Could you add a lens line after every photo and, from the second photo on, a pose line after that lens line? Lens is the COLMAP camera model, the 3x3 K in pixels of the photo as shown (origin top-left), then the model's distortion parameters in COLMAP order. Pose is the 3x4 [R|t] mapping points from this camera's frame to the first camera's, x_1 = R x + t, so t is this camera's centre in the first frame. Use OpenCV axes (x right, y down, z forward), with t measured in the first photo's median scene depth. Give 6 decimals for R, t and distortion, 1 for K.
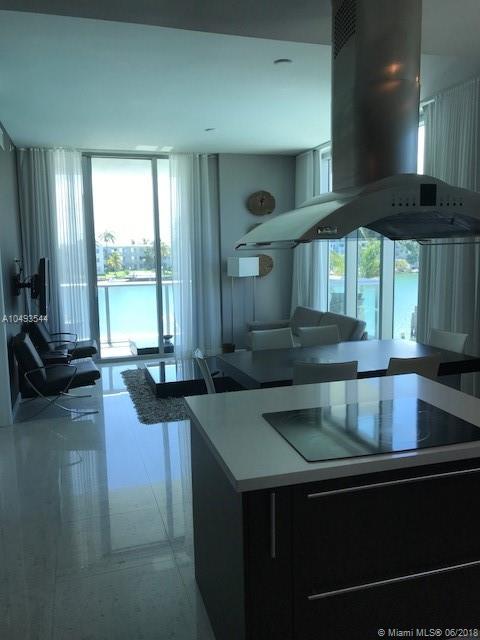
lens RADIAL K [[522.7, 0, 241.4], [0, 522.7, 309.0], [0, 0, 1]] dist [0.027651, -0.005612]
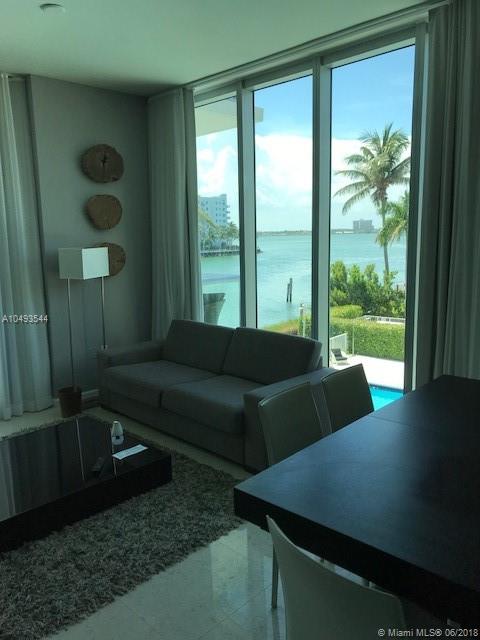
lens RADIAL K [[522.7, 0, 238.9], [0, 522.7, 310.2], [0, 0, 1]] dist [0.027651, -0.005612]
pose [[0.886904, -0.070804, 0.456495, -0.124076], [0.060642, 0.997478, 0.036895, -0.036280], [-0.457956, -0.005040, 0.888961, 0.351504]]
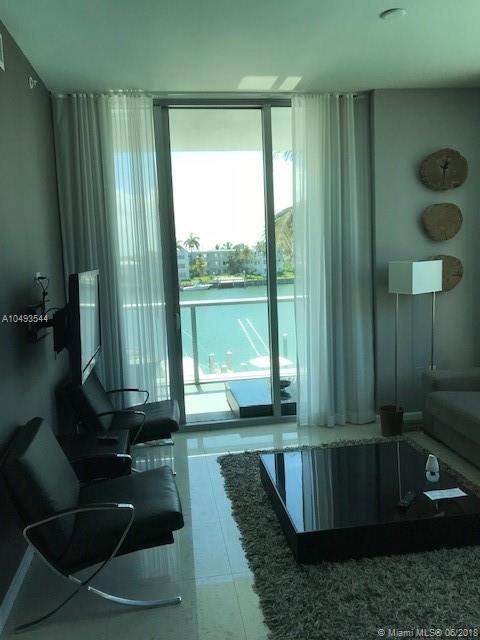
lens RADIAL K [[522.7, 0, 241.2], [0, 522.7, 311.9], [0, 0, 1]] dist [0.027651, -0.005612]
pose [[0.987538, -0.007569, -0.157197, -0.098993], [0.007391, 0.999971, -0.001718, -0.041690], [0.157205, 0.000535, 0.987566, 0.377124]]
